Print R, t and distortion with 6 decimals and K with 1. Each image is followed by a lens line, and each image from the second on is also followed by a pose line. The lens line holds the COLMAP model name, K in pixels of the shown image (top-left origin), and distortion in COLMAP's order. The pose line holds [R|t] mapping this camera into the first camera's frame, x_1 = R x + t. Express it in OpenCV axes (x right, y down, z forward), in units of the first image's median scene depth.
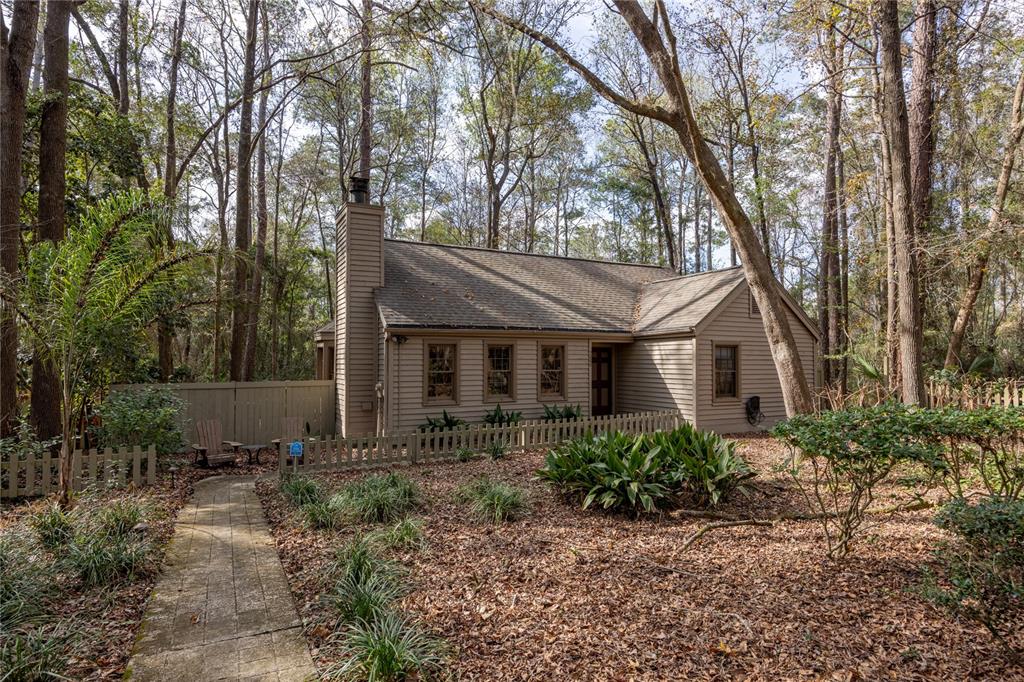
lens RADIAL K [[549.3, 0, 520.2], [0, 549.3, 340.2], [0, 0, 1]] dist [-0.000257, -0.000072]
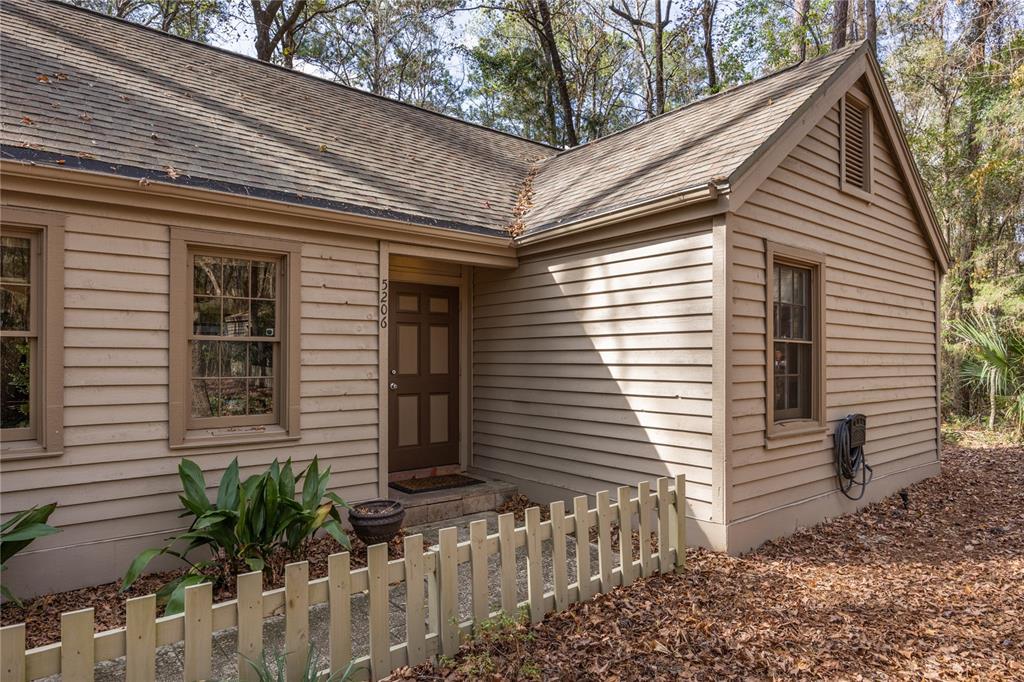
lens RADIAL K [[624.4, 0, 517.9], [0, 624.4, 358.2], [0, 0, 1]] dist [-0.007208, -0.001319]
pose [[0.978019, -0.000928, 0.208512, 0.134038], [-0.006433, 0.999380, 0.034617, 0.053719], [-0.208414, -0.035198, 0.977407, 0.657156]]
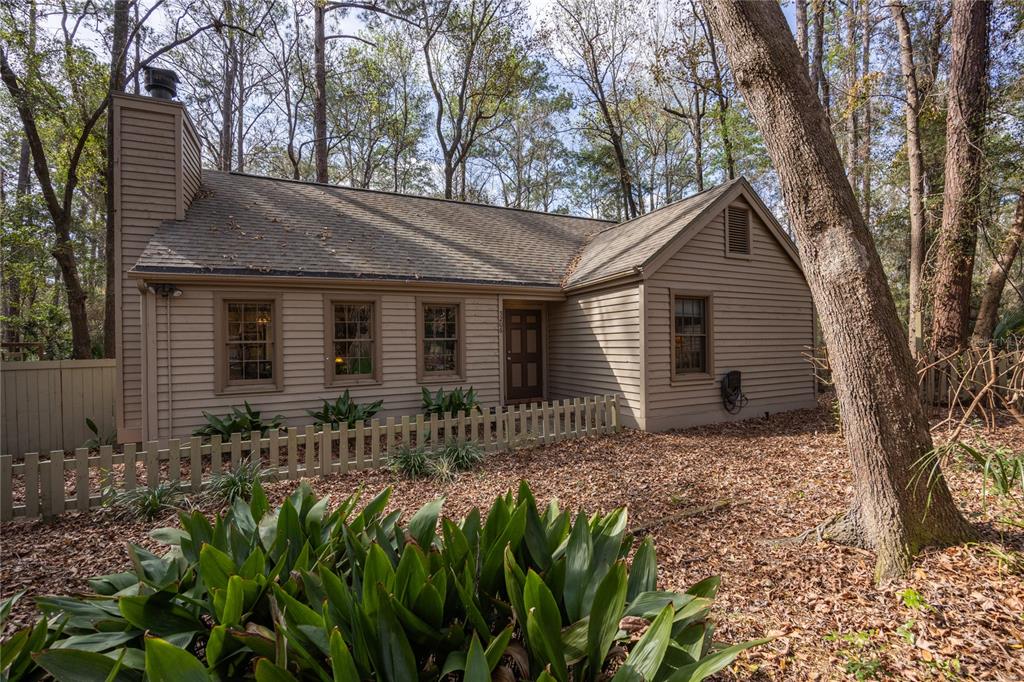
lens RADIAL K [[435.5, 0, 514.7], [0, 435.5, 340.6], [0, 0, 1]] dist [-0.003159, -0.000023]
pose [[0.999132, -0.018735, -0.037194, 0.174503], [0.019849, 0.999358, 0.029830, 0.042520], [0.036612, -0.030542, 0.998863, 0.448624]]
